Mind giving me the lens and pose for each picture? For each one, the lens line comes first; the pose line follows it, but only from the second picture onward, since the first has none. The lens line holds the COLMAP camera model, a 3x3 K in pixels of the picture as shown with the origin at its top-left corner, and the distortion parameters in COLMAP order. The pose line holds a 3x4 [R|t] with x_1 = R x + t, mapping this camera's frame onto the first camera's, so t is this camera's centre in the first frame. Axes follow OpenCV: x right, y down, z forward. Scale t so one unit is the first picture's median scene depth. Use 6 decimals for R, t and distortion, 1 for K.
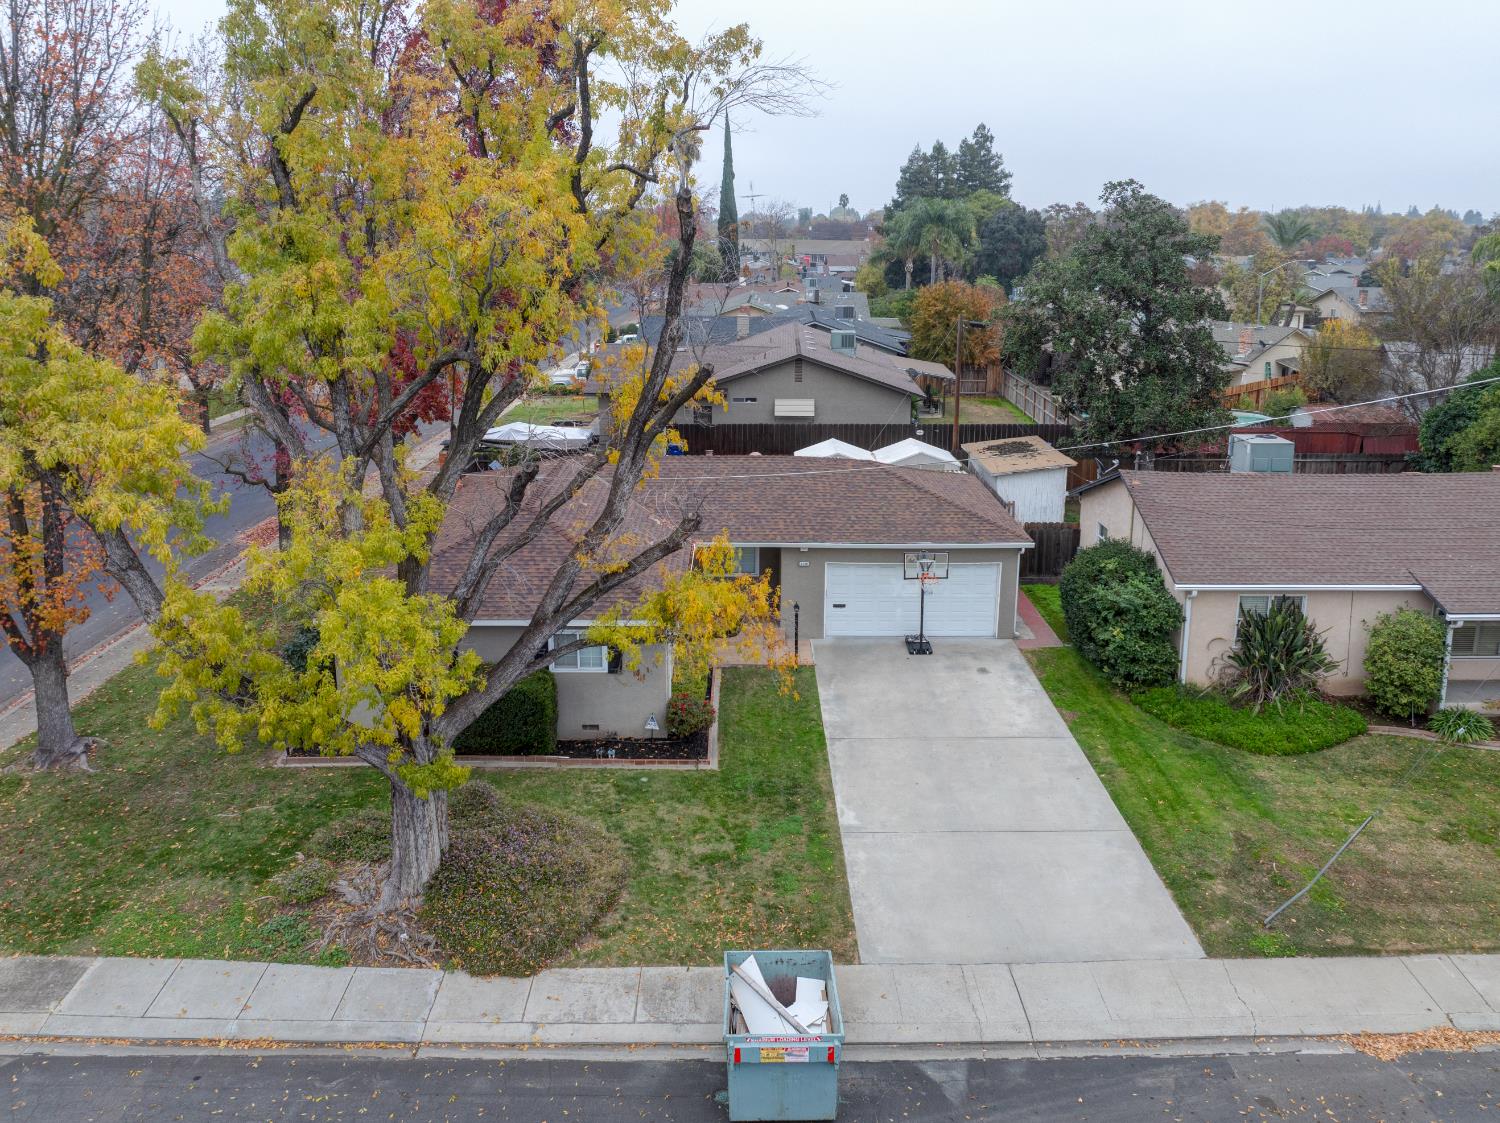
lens RADIAL K [[1145.0, 0, 750.0], [0, 1145.0, 561.5], [0, 0, 1]] dist [-0.036075, -0.000813]
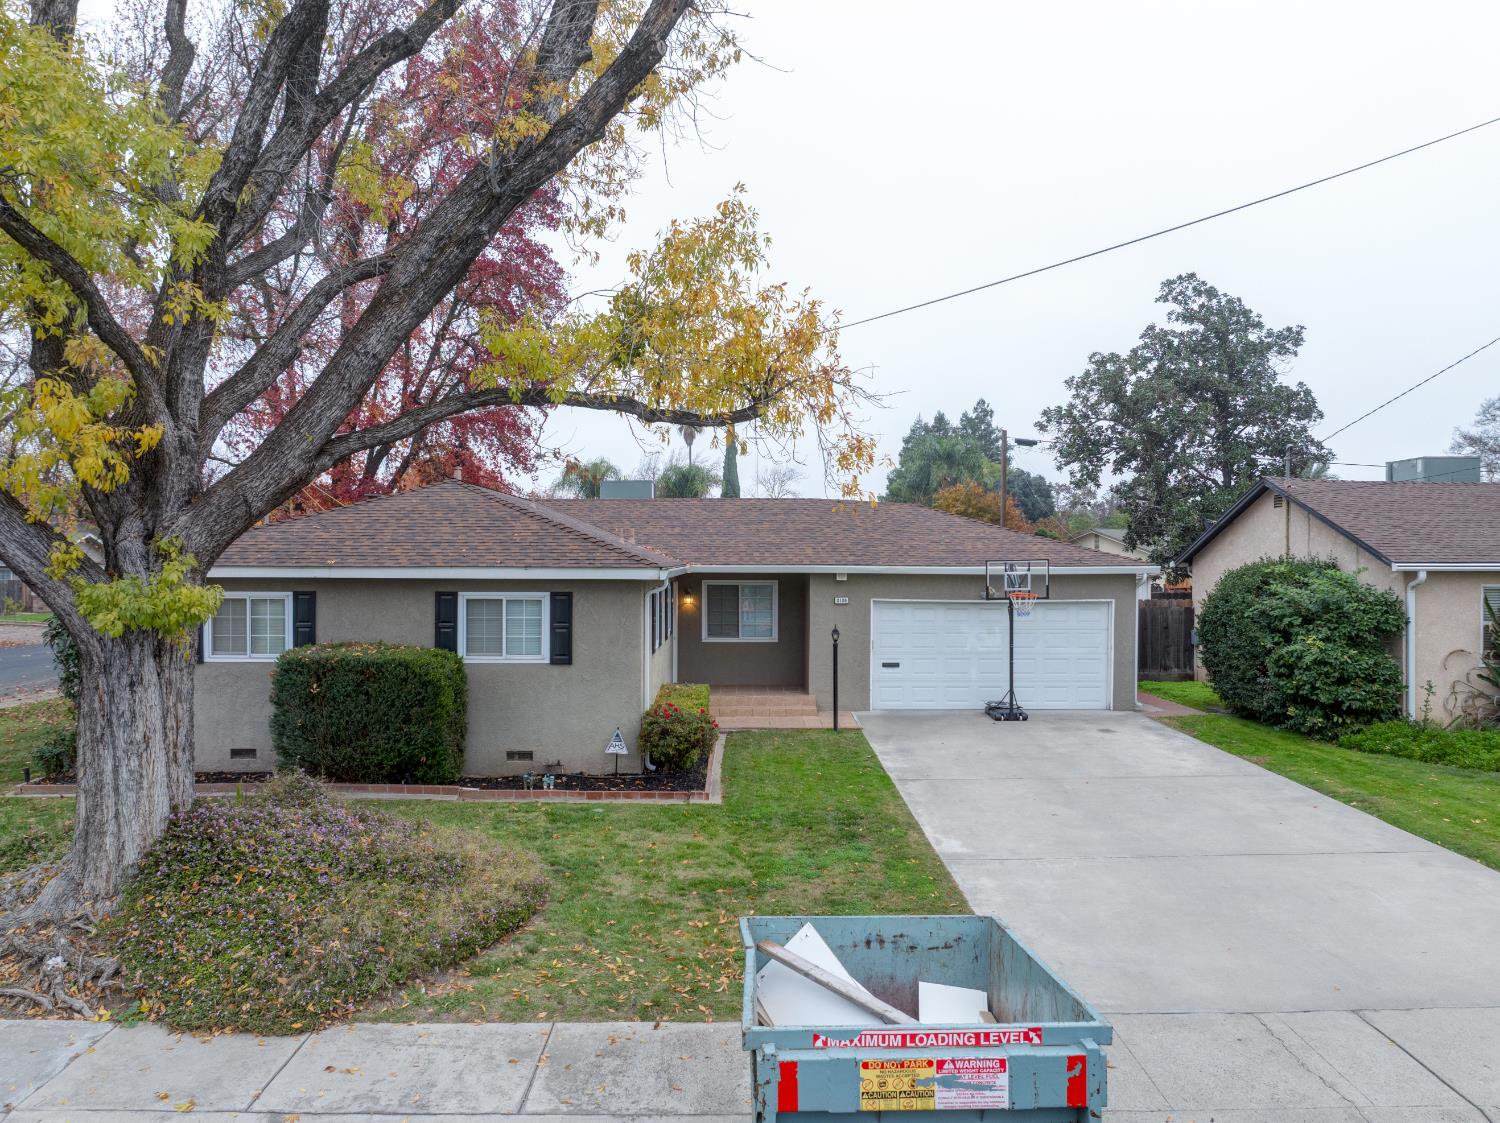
lens RADIAL K [[1190.9, 0, 758.1], [0, 1190.9, 562.7], [0, 0, 1]] dist [-0.070132, 0.042429]
pose [[0.999988, -0.001911, 0.004556, -0.015020], [0.002920, 0.972412, -0.233252, 0.268597], [-0.003984, 0.233263, 0.972406, 0.469228]]
